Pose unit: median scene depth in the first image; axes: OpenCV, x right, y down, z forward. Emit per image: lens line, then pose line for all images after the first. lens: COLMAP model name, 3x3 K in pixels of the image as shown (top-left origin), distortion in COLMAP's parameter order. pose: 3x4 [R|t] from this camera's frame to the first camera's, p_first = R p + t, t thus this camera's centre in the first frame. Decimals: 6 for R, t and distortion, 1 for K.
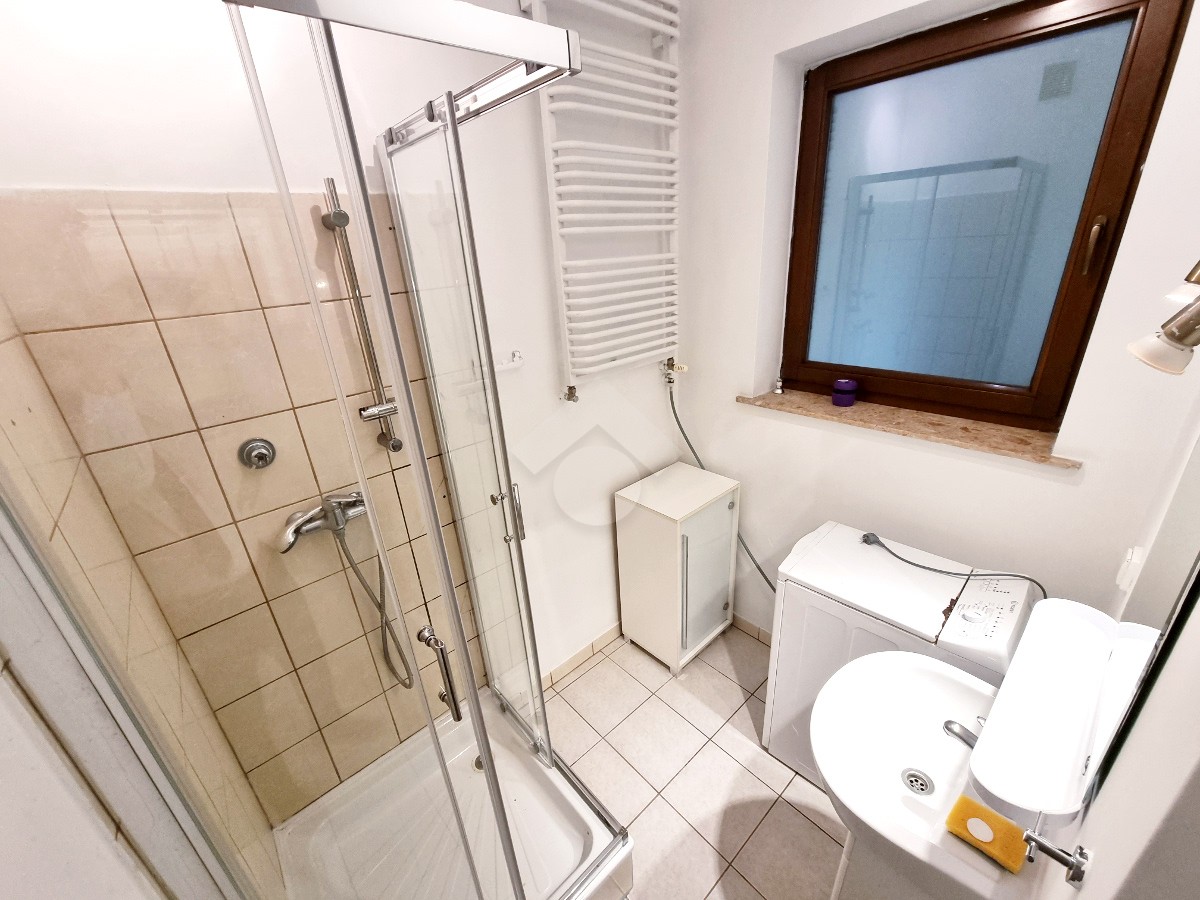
lens RADIAL K [[490.8, 0, 605.5], [0, 490.8, 448.1], [0, 0, 1]] dist [-0.001188, -0.000153]
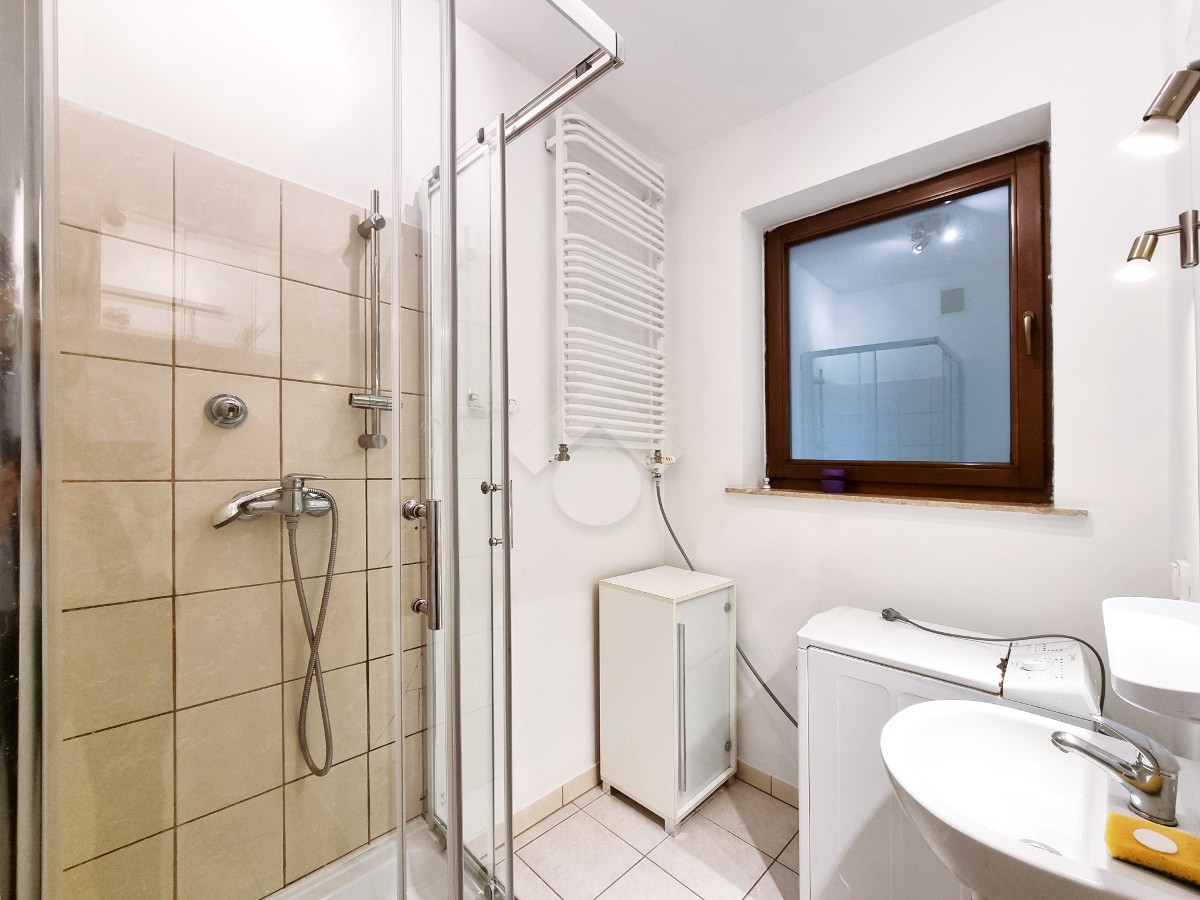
lens RADIAL K [[502.6, 0, 604.8], [0, 502.6, 445.6], [0, 0, 1]] dist [-0.001995, -0.000320]
pose [[0.996242, 0.057391, 0.064866, -0.046152], [-0.027041, 0.917608, -0.396565, 0.237520], [-0.082281, 0.393321, 0.915712, 0.075282]]
